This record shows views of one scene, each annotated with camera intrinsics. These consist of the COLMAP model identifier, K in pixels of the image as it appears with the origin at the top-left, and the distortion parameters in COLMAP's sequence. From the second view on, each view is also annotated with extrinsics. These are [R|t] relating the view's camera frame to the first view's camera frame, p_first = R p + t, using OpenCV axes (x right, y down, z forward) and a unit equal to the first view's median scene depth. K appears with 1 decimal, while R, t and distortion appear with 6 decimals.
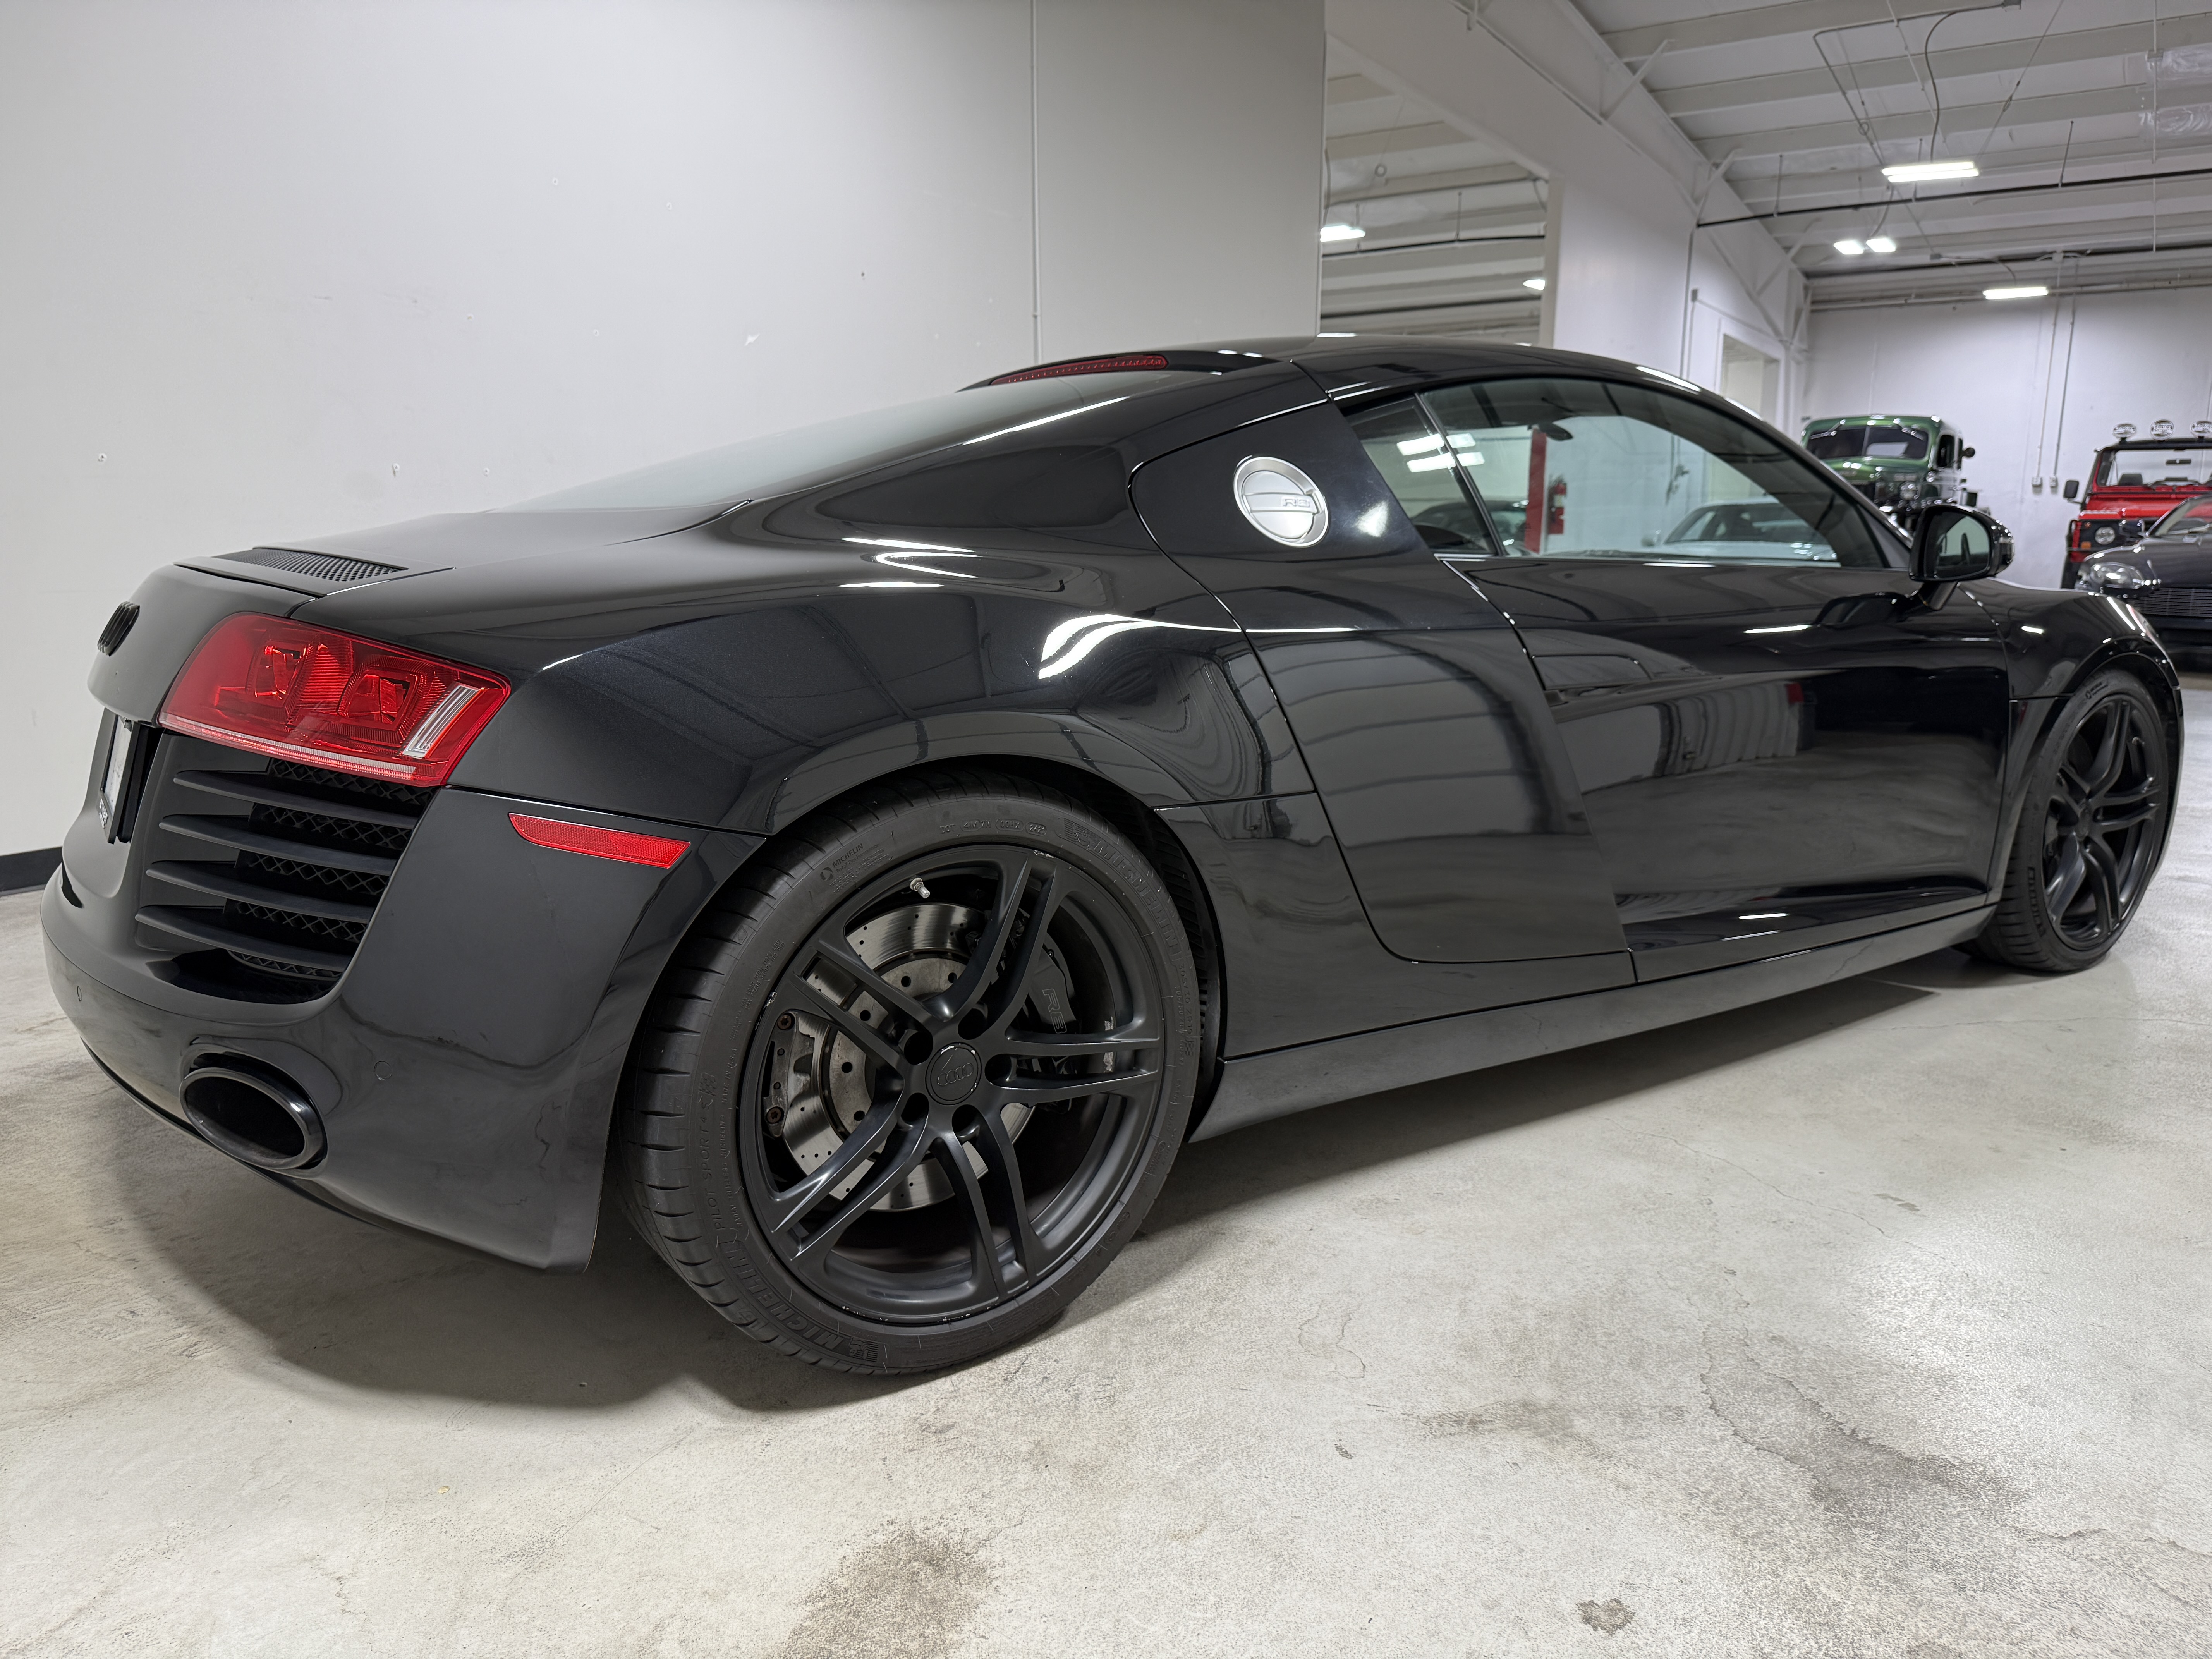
lens RADIAL K [[1556.8, 0, 1111.7], [0, 1556.8, 820.4], [0, 0, 1]] dist [0.047842, -0.056872]
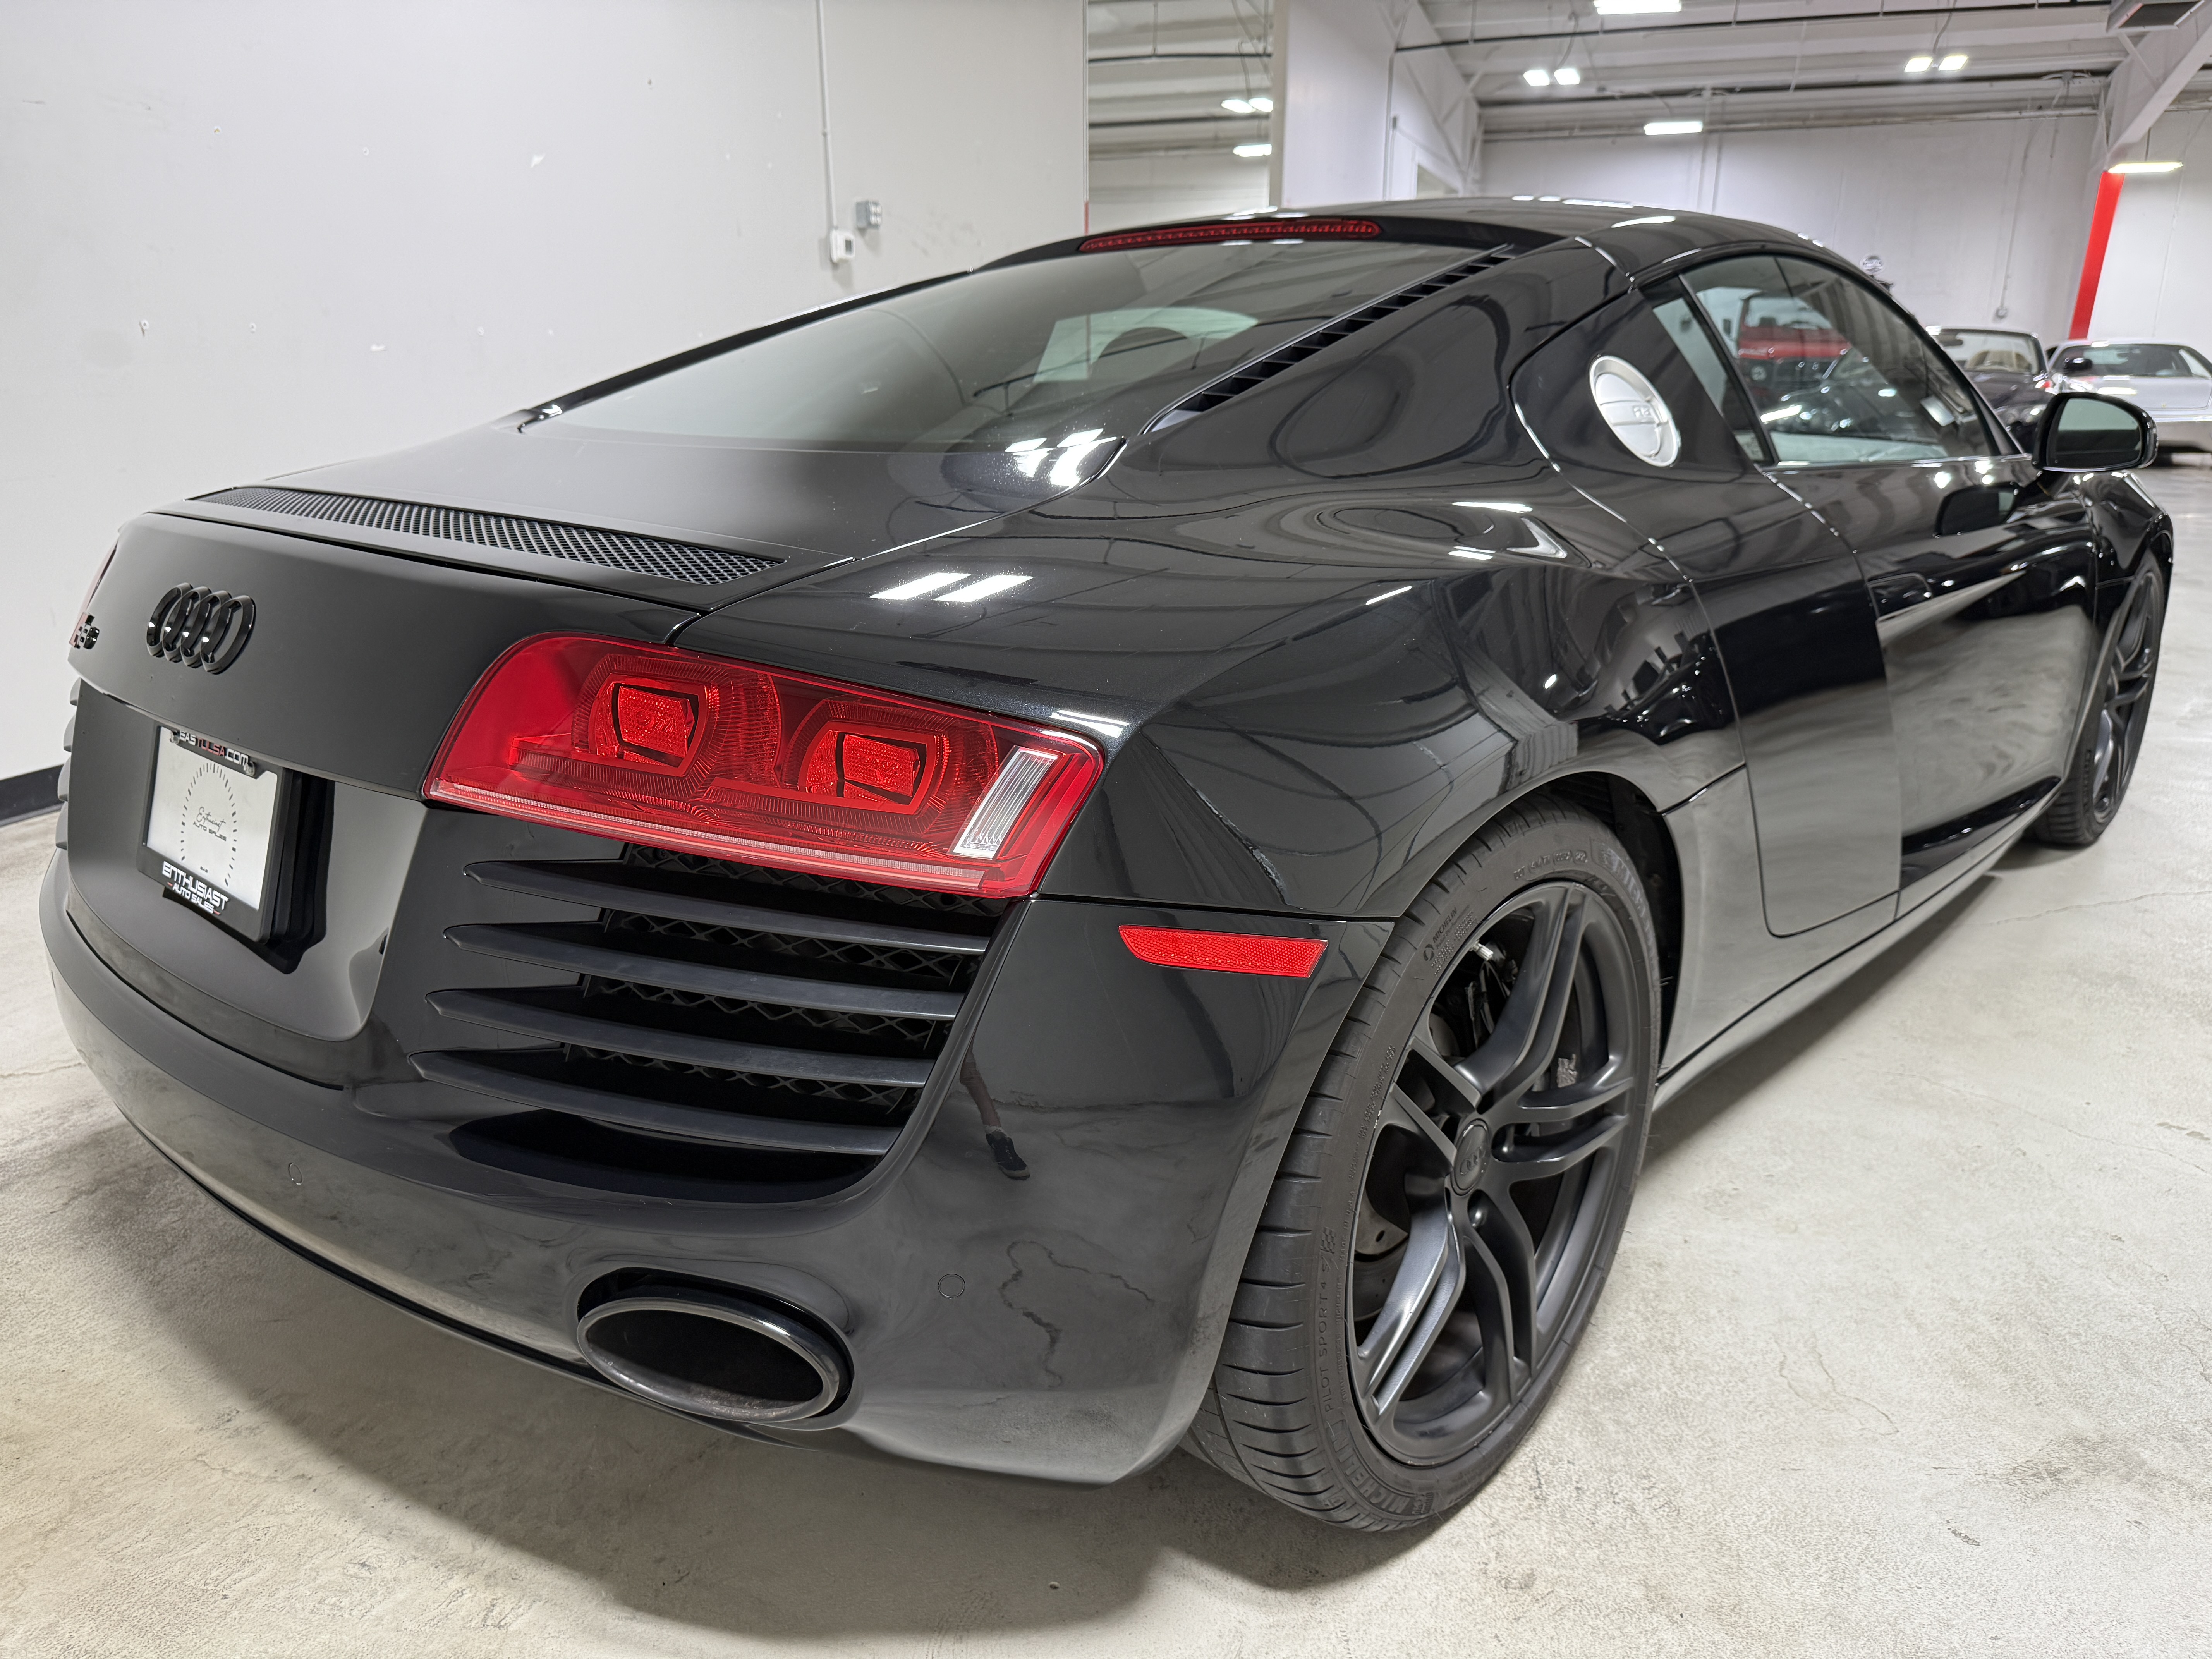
lens RADIAL K [[1586.1, 0, 1106.0], [0, 1586.1, 829.5], [0, 0, 1]] dist [-0.003068, -0.000377]
pose [[0.974900, -0.066863, 0.212366, -0.413053], [0.043823, 0.992808, 0.111404, -0.099335], [-0.218288, -0.099301, 0.970819, 0.228899]]
